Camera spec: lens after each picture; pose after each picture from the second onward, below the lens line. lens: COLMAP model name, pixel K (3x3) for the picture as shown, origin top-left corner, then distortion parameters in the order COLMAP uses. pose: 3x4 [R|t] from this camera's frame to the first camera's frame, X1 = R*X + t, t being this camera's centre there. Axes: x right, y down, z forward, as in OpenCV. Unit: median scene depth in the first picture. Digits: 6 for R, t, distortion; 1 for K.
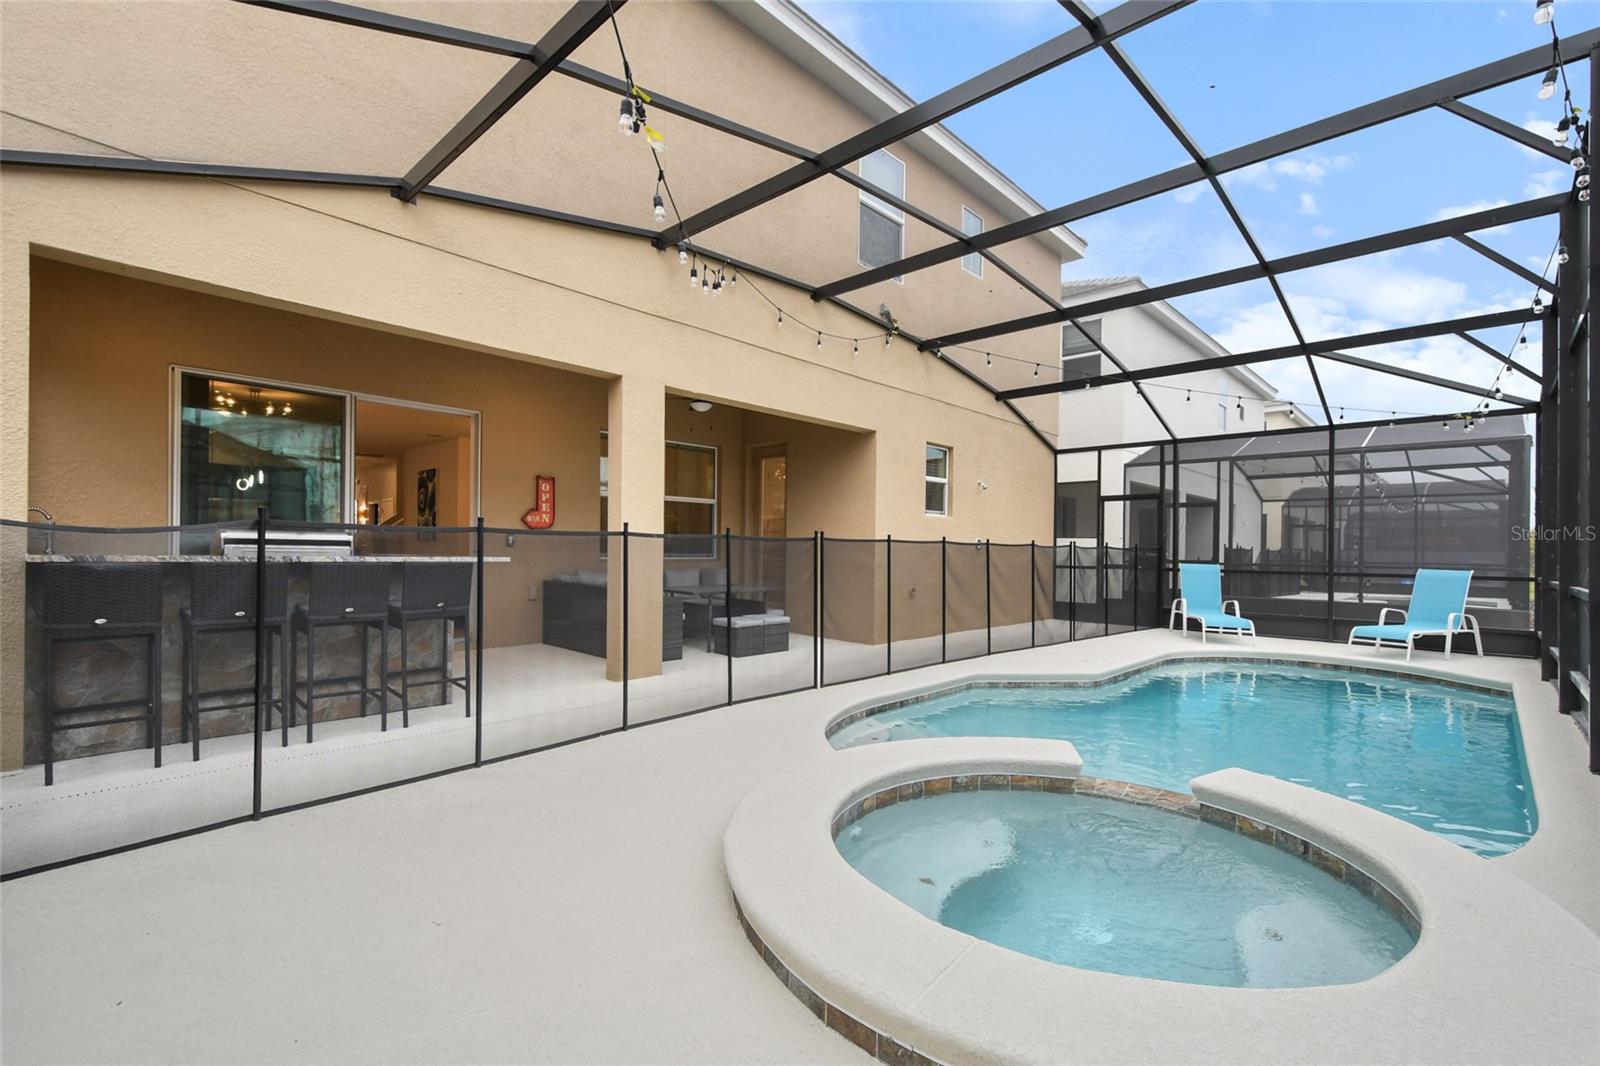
lens RADIAL K [[710.4, 0, 808.0], [0, 710.4, 551.7], [0, 0, 1]] dist [0.000857, 0.000269]
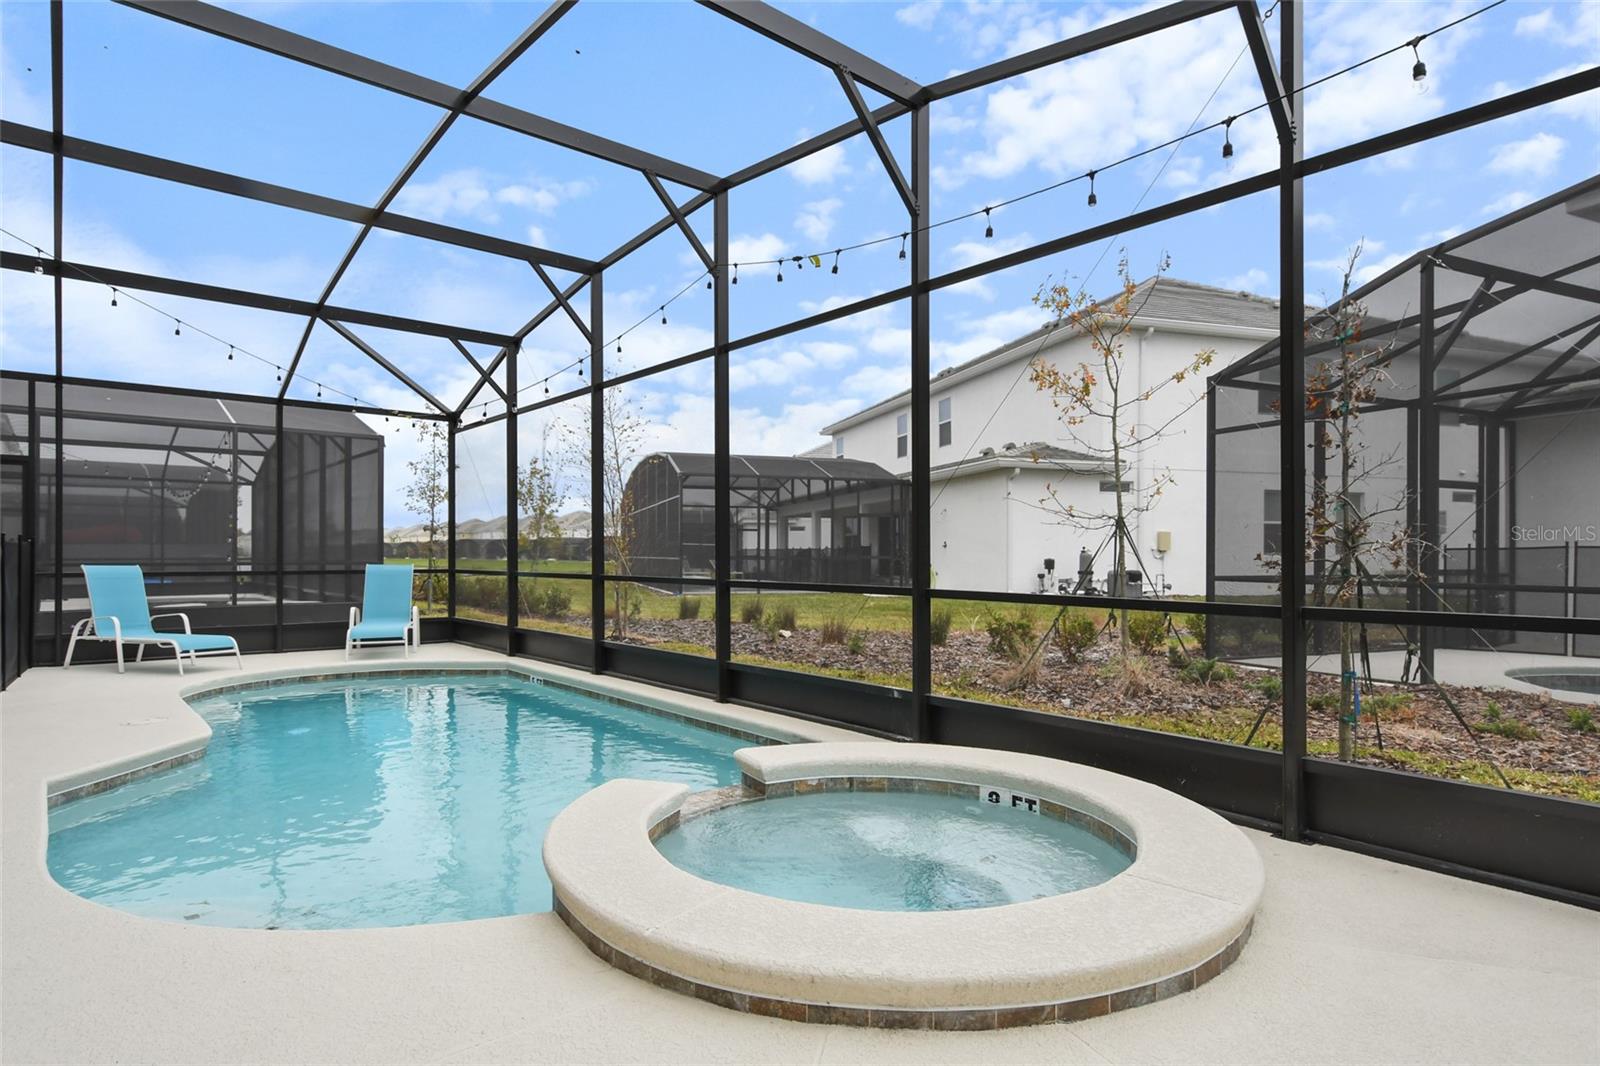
lens RADIAL K [[881.1, 0, 793.9], [0, 881.1, 558.2], [0, 0, 1]] dist [0.012129, -0.000070]
pose [[0.112787, -0.018253, 0.993452, -0.272058], [0.001353, 0.999833, 0.018217, -0.005318], [-0.993618, -0.000710, 0.112793, 0.283527]]
